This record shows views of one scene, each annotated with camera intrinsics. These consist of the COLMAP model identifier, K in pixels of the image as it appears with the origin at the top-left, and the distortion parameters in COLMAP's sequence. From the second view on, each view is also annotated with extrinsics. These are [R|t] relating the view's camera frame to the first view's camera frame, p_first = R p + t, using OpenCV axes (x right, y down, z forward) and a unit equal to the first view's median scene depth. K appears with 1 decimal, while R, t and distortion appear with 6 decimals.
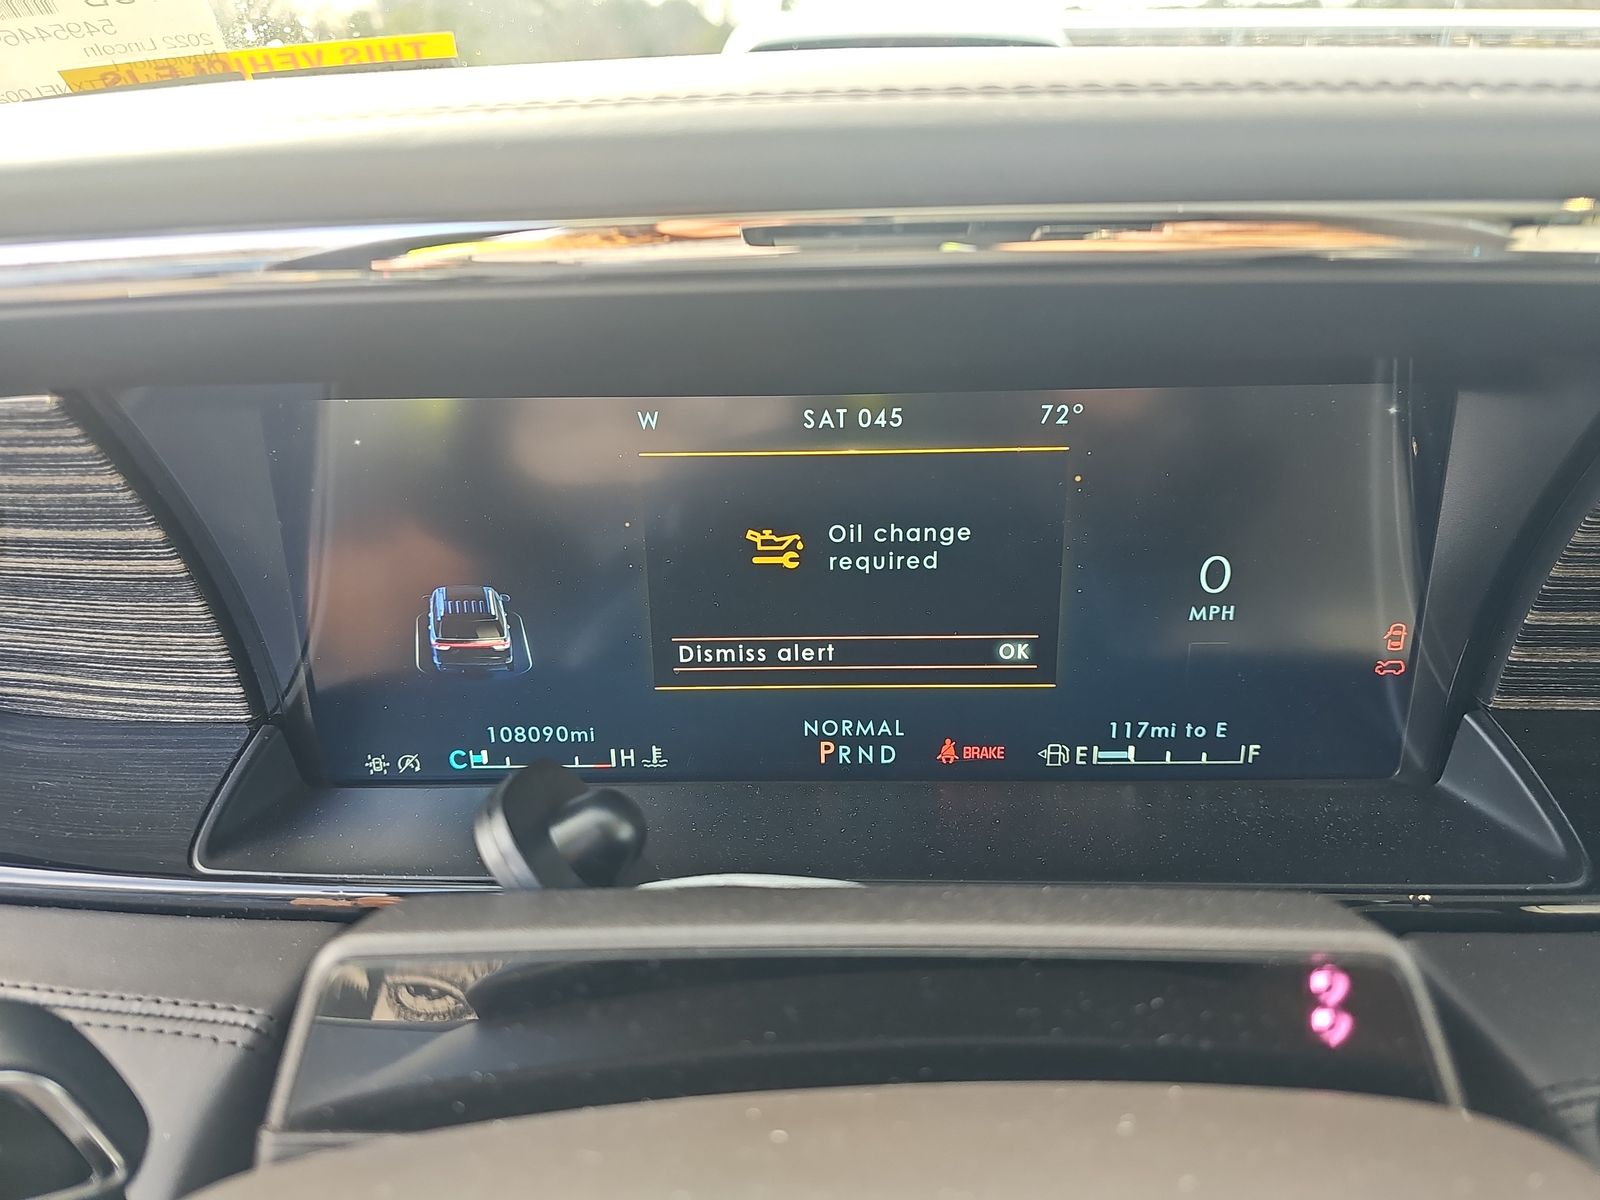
lens RADIAL K [[1092.4, 0, 800.0], [0, 1092.4, 600.0], [0, 0, 1]] dist [0.094026, -0.140583]
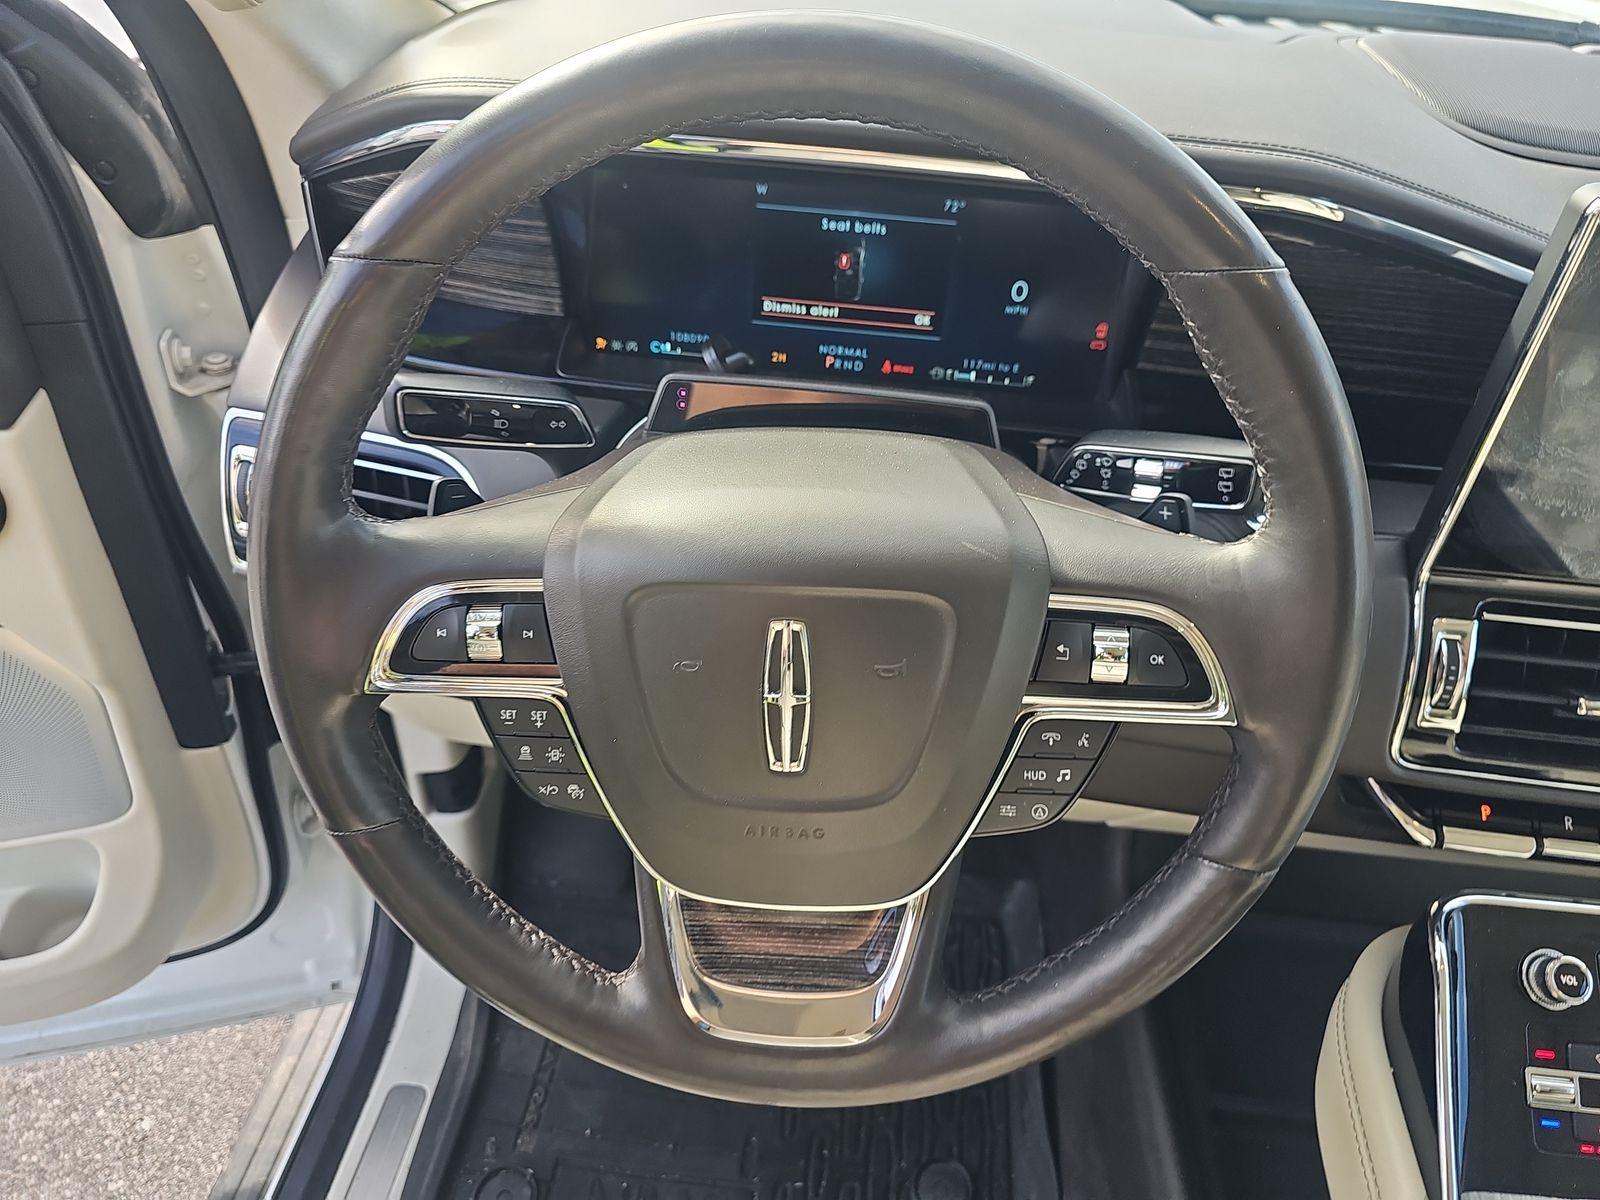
lens RADIAL K [[1066.6, 0, 800.0], [0, 1066.6, 600.0], [0, 0, 1]] dist [0.034404, -0.058957]
pose [[0.994848, 0.101356, -0.001987, 0.019182], [-0.097007, 0.957486, 0.271681, 0.026933], [0.029439, -0.270088, 0.962385, -1.135514]]
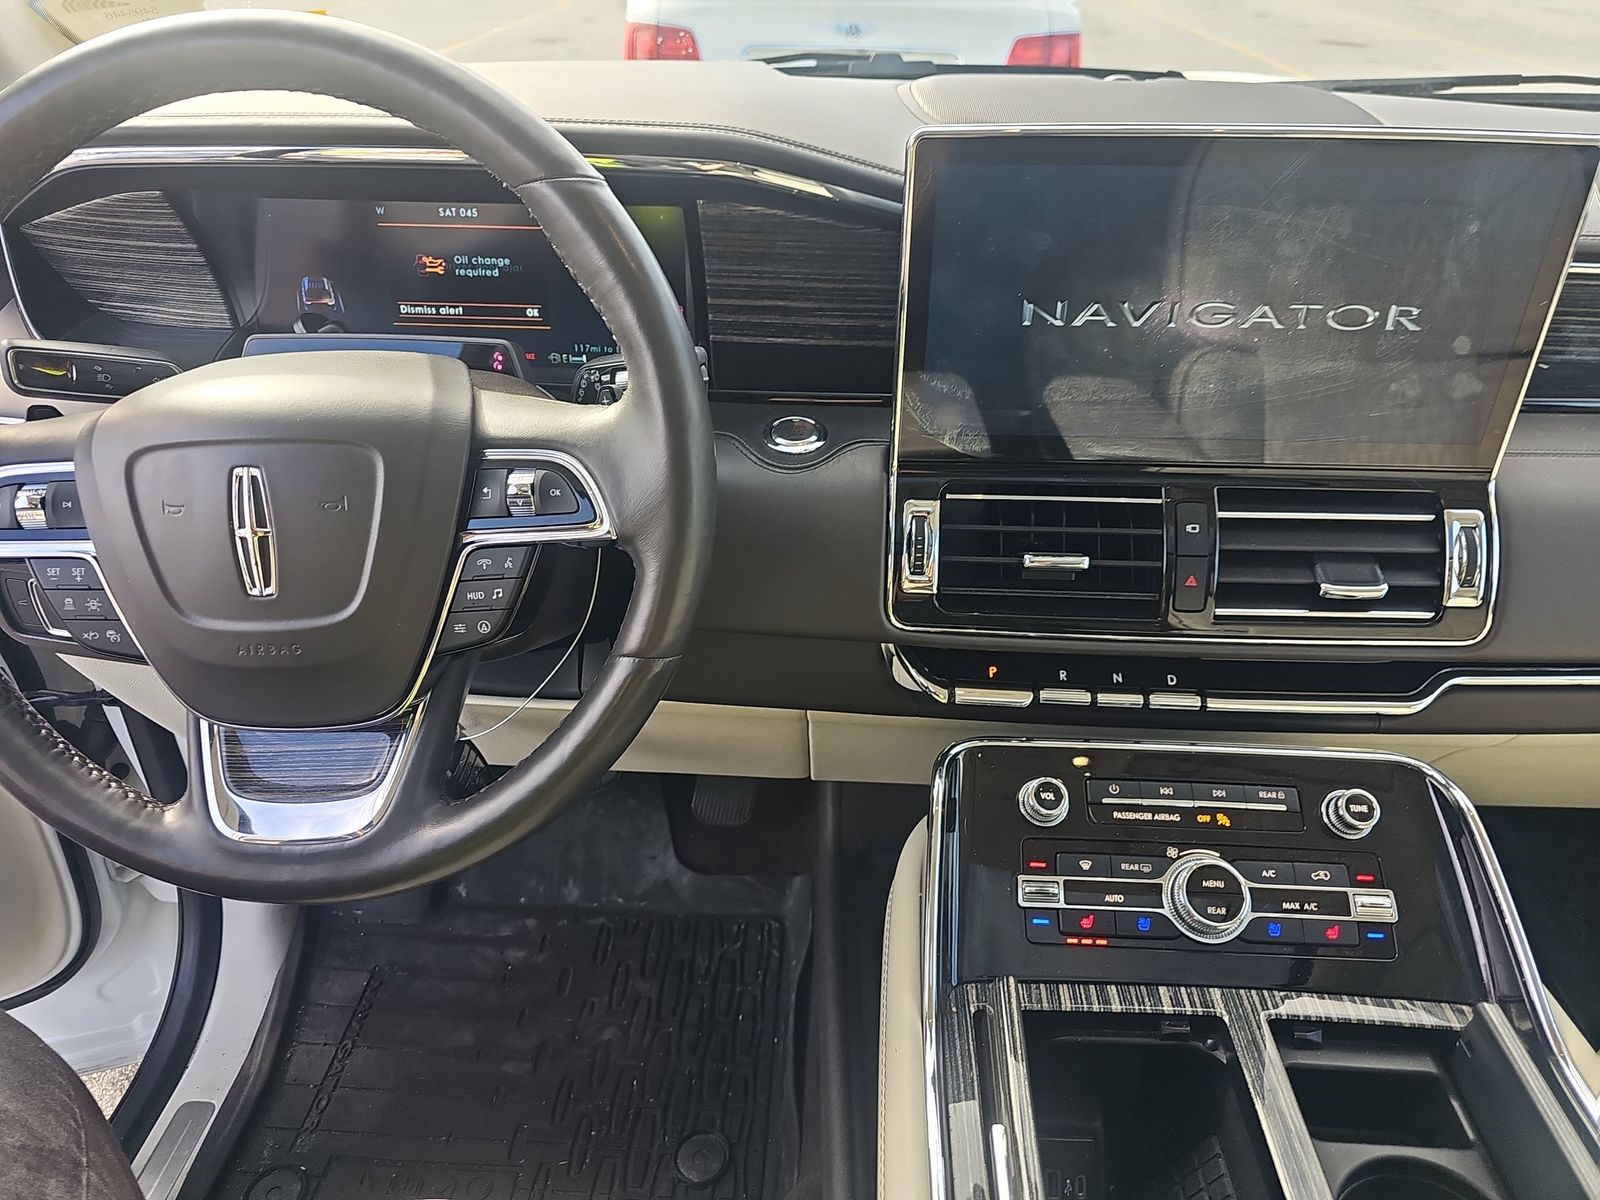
lens RADIAL K [[1066.6, 0, 800.0], [0, 1066.6, 600.0], [0, 0, 1]] dist [0.034404, -0.058957]
pose [[0.999280, 0.037021, 0.008338, 0.822697], [-0.037847, 0.988318, 0.147633, 0.317485], [-0.002775, -0.147842, 0.989007, -1.556994]]
